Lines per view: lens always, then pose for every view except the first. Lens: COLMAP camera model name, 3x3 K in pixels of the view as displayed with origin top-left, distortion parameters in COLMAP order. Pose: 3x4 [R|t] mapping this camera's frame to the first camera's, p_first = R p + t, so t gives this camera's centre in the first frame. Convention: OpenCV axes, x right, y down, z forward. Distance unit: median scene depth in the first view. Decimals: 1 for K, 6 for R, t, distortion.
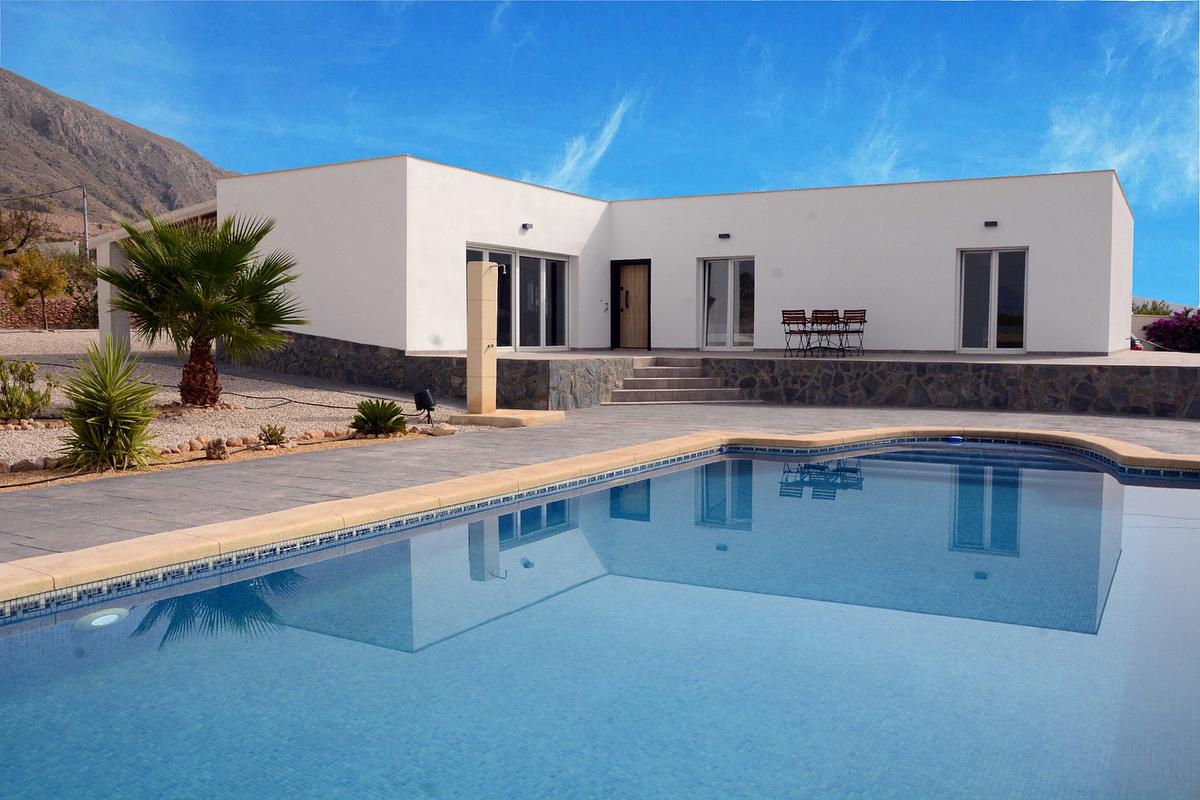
lens RADIAL K [[1018.6, 0, 594.8], [0, 1018.6, 399.7], [0, 0, 1]] dist [-0.069382, 0.003551]
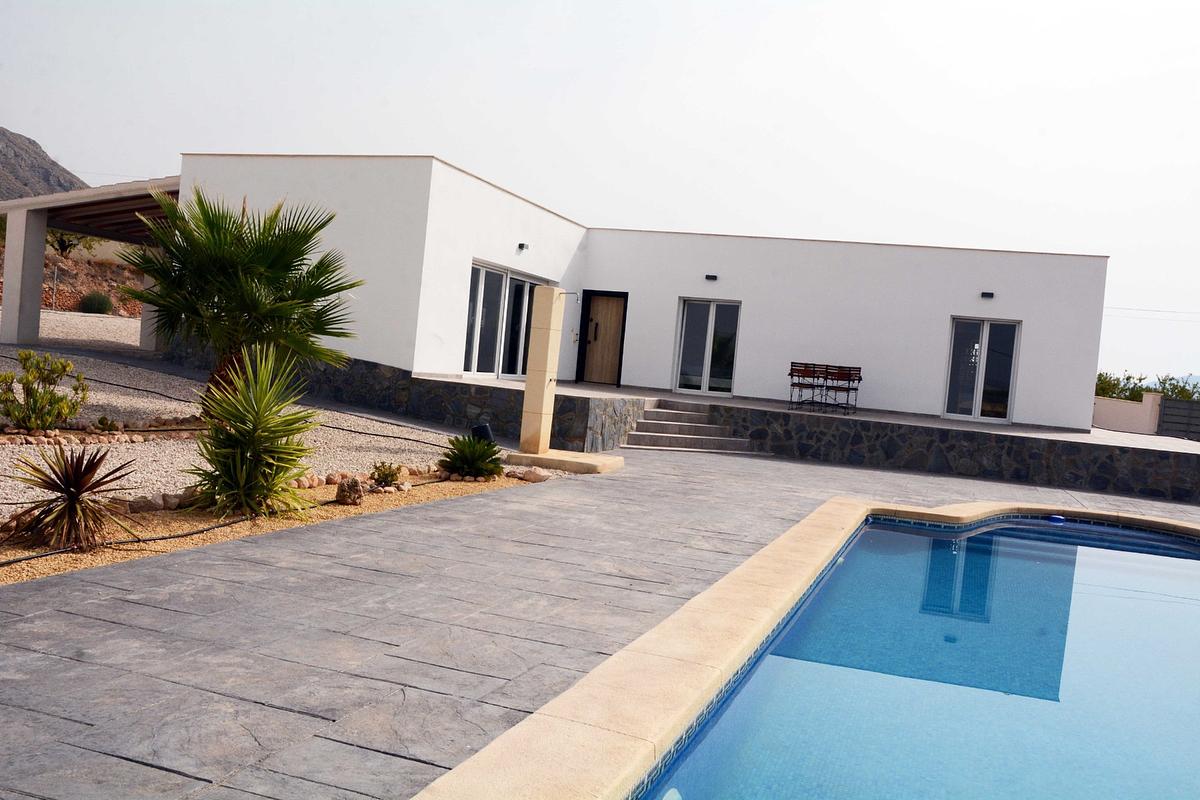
lens RADIAL K [[1018.6, 0, 602.9], [0, 1018.6, 403.4], [0, 0, 1]] dist [-0.069382, 0.003551]
pose [[0.977645, 0.079929, 0.194478, -0.190715], [-0.076294, 0.996743, -0.026119, -0.009476], [-0.195932, 0.010698, 0.980559, 0.083681]]
